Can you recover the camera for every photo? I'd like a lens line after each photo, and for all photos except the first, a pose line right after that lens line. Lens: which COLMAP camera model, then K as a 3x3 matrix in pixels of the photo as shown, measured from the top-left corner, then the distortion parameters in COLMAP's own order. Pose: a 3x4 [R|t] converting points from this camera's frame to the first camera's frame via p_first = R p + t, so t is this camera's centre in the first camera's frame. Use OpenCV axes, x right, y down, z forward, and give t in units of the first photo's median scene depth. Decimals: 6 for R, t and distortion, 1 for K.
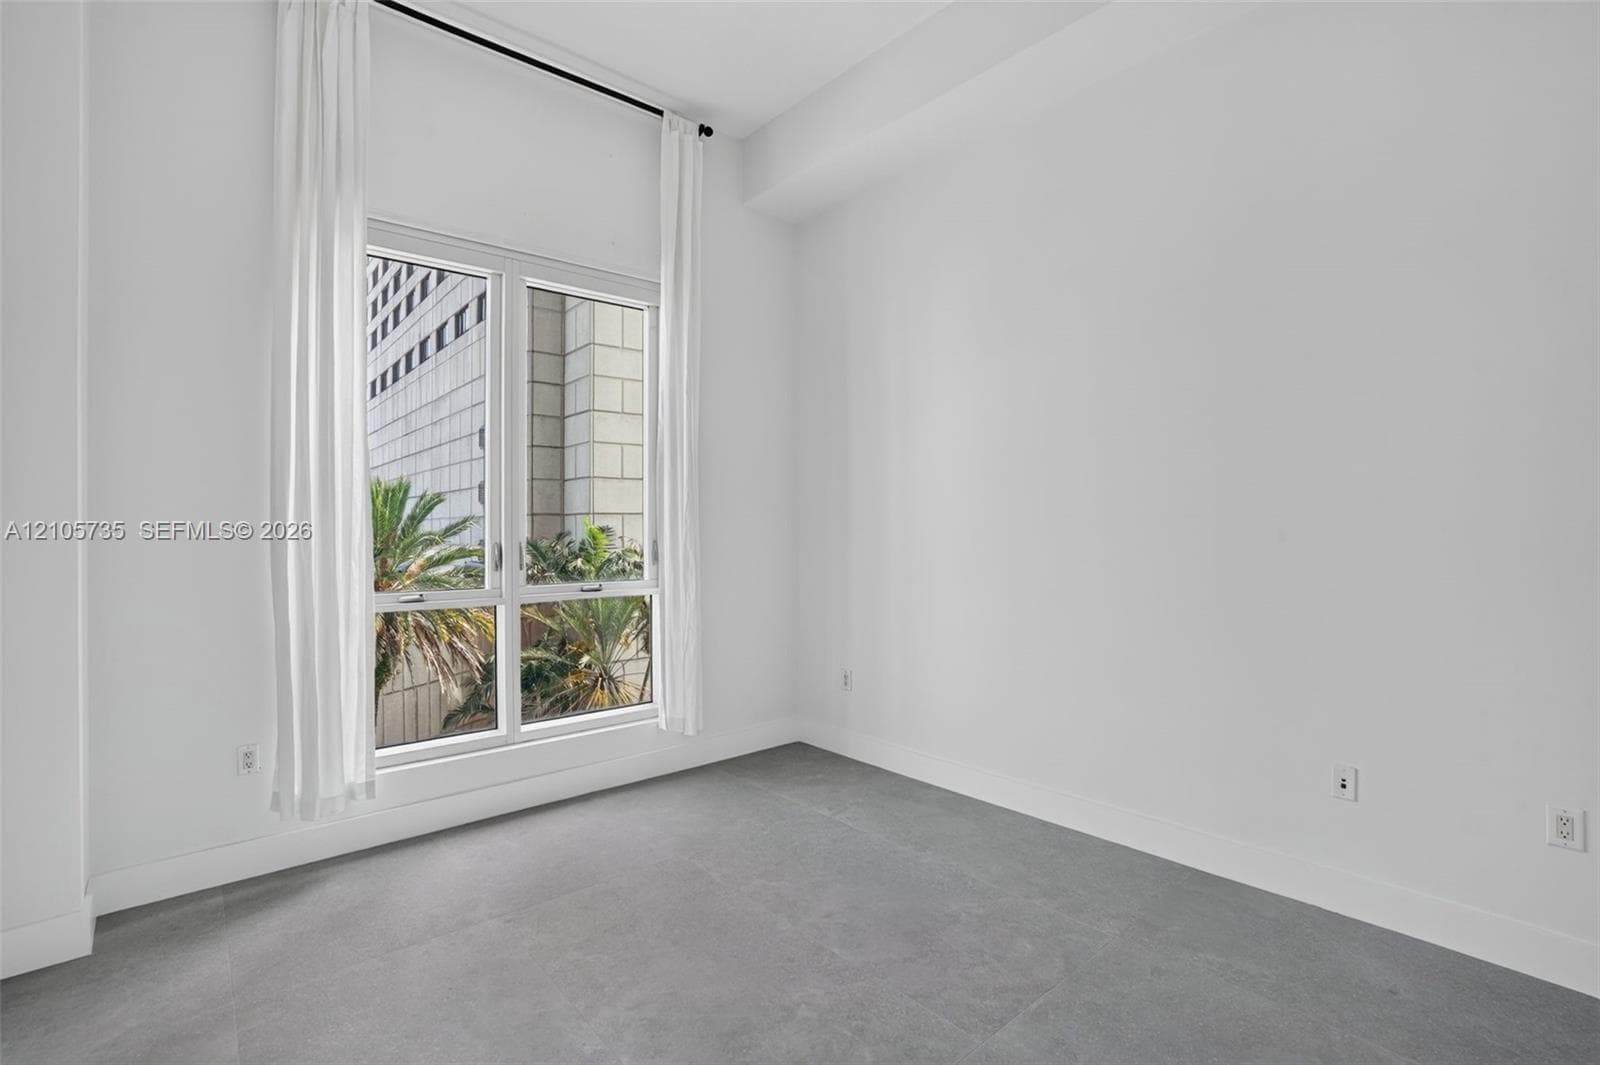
lens RADIAL K [[740.4, 0, 808.6], [0, 740.4, 525.4], [0, 0, 1]] dist [-0.058351, 0.014757]
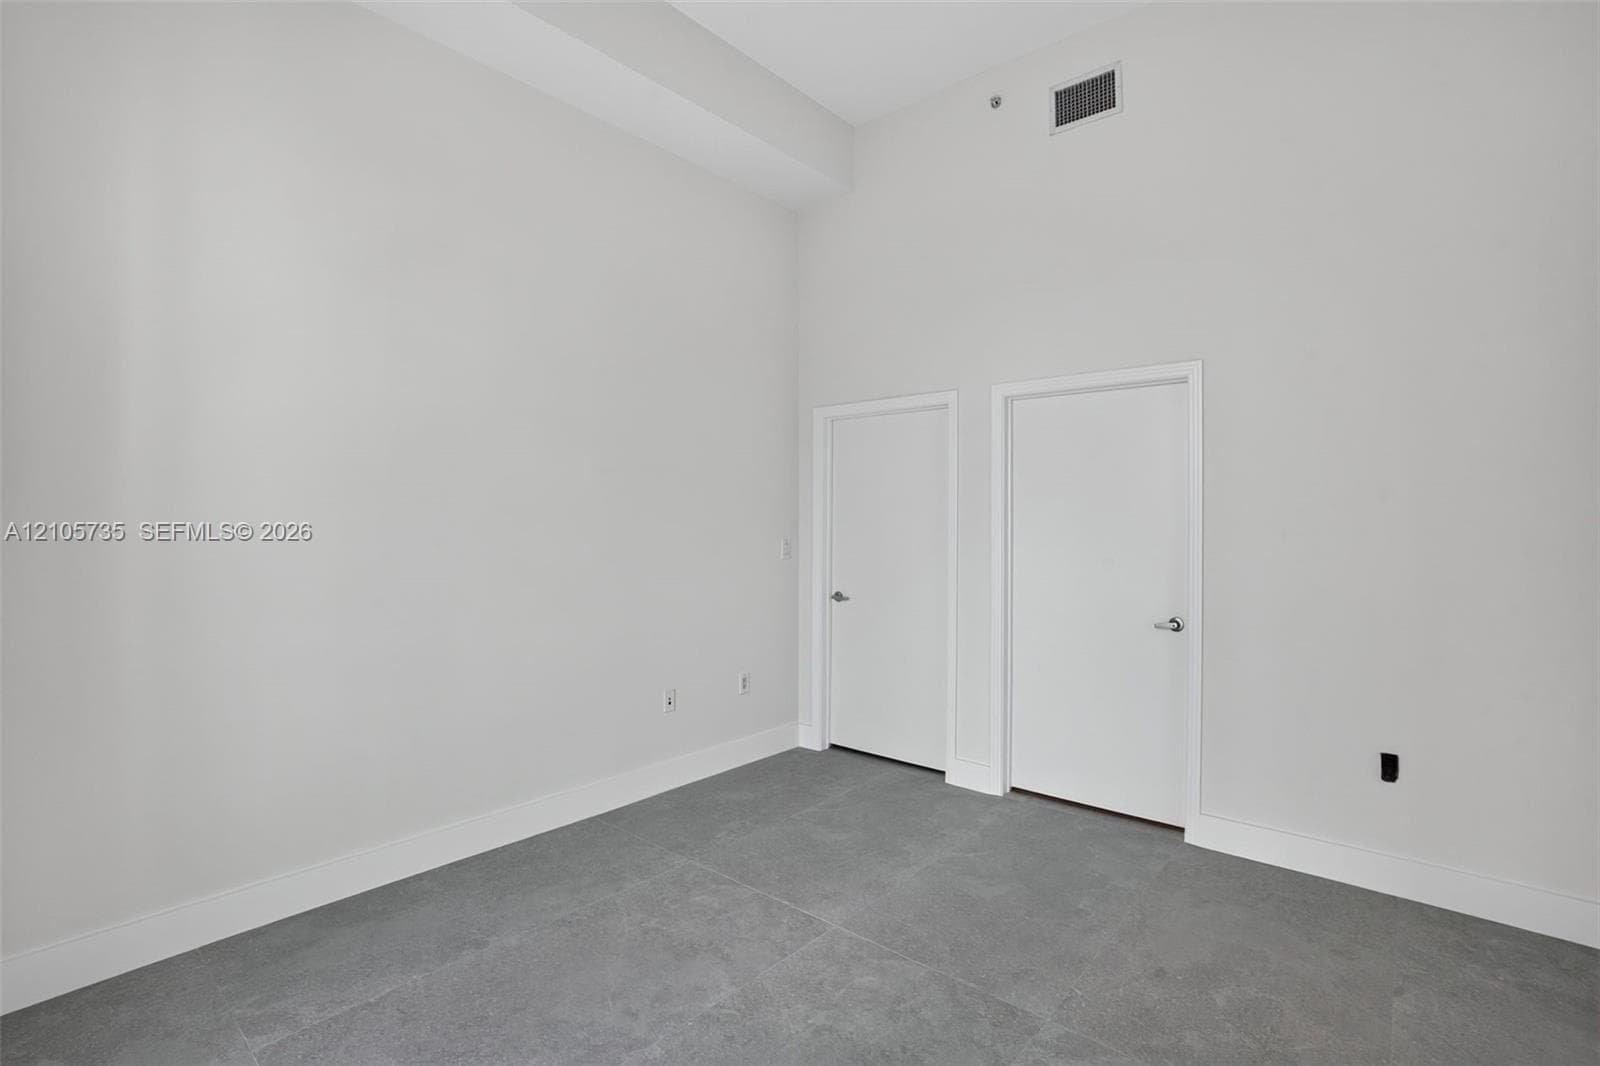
lens RADIAL K [[733.8, 0, 798.1], [0, 733.8, 515.9], [0, 0, 1]] dist [-0.047799, 0.000795]
pose [[-0.147397, 0.016440, 0.988941, -0.844575], [-0.001925, 0.999855, -0.016908, -0.001126], [-0.989076, -0.004396, -0.147344, 1.009321]]
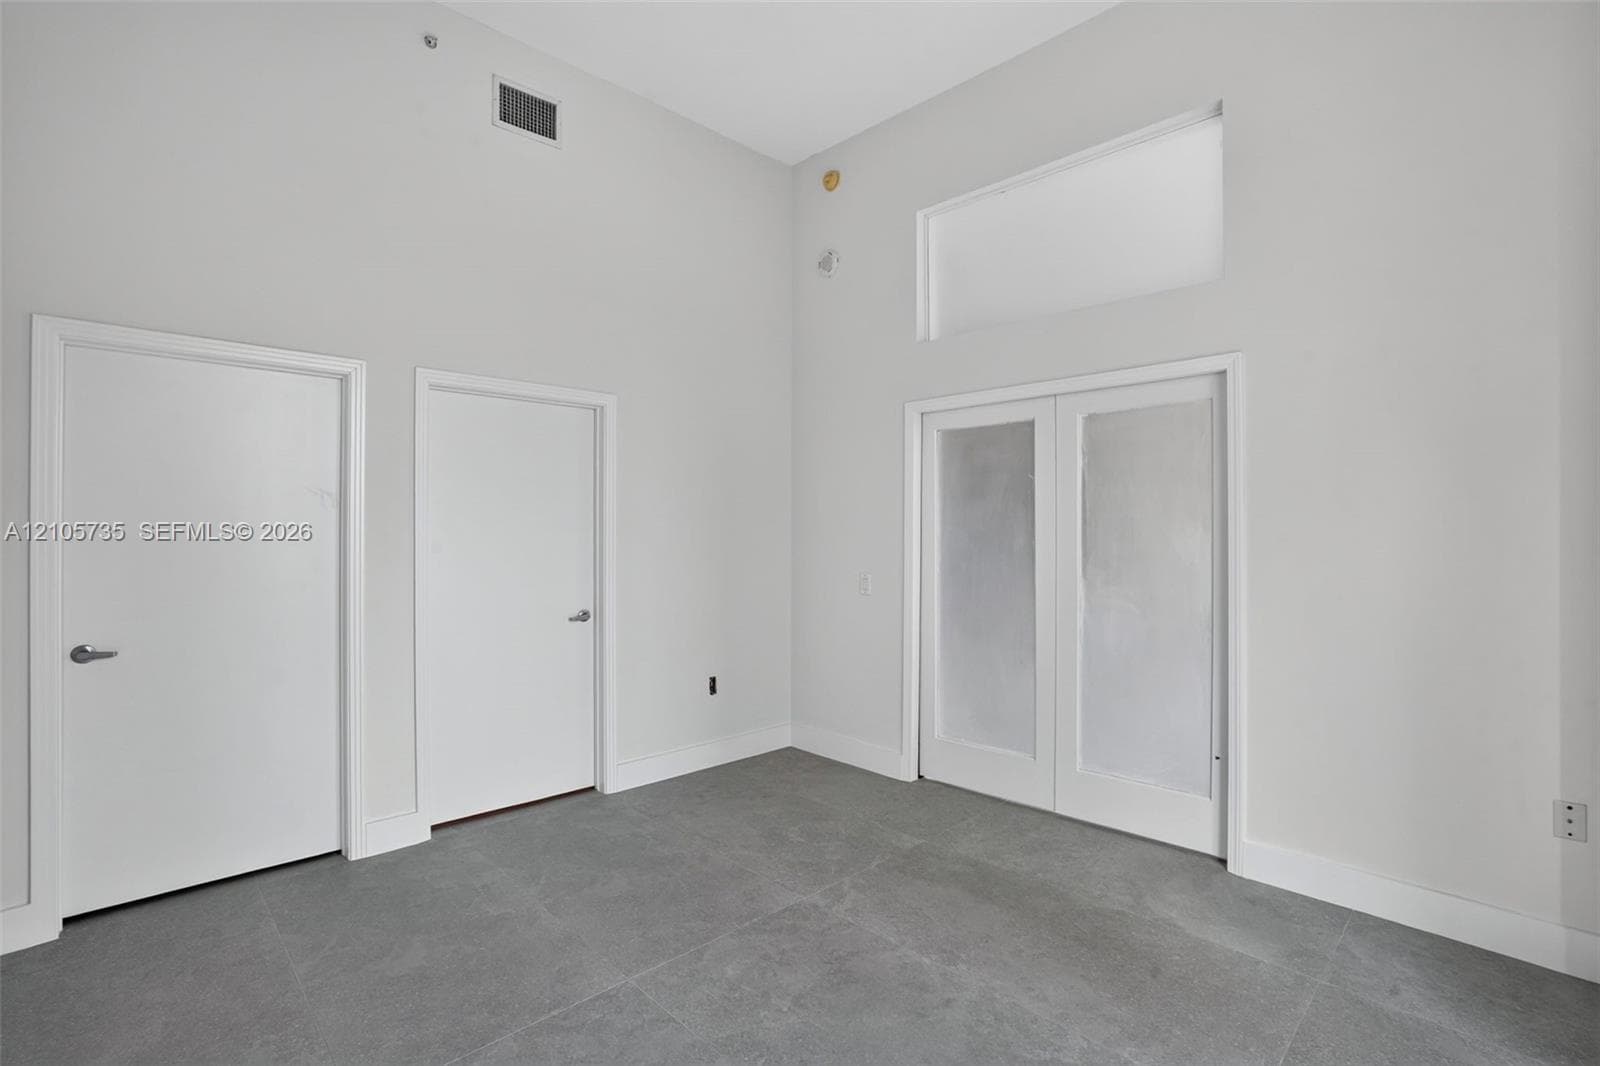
lens RADIAL K [[740.4, 0, 808.6], [0, 740.4, 525.9], [0, 0, 1]] dist [-0.058351, 0.014757]
pose [[-0.997496, 0.002579, -0.070675, 0.023826], [0.003009, 0.999978, -0.005985, -0.005741], [0.070658, -0.006183, -0.997481, 1.750854]]
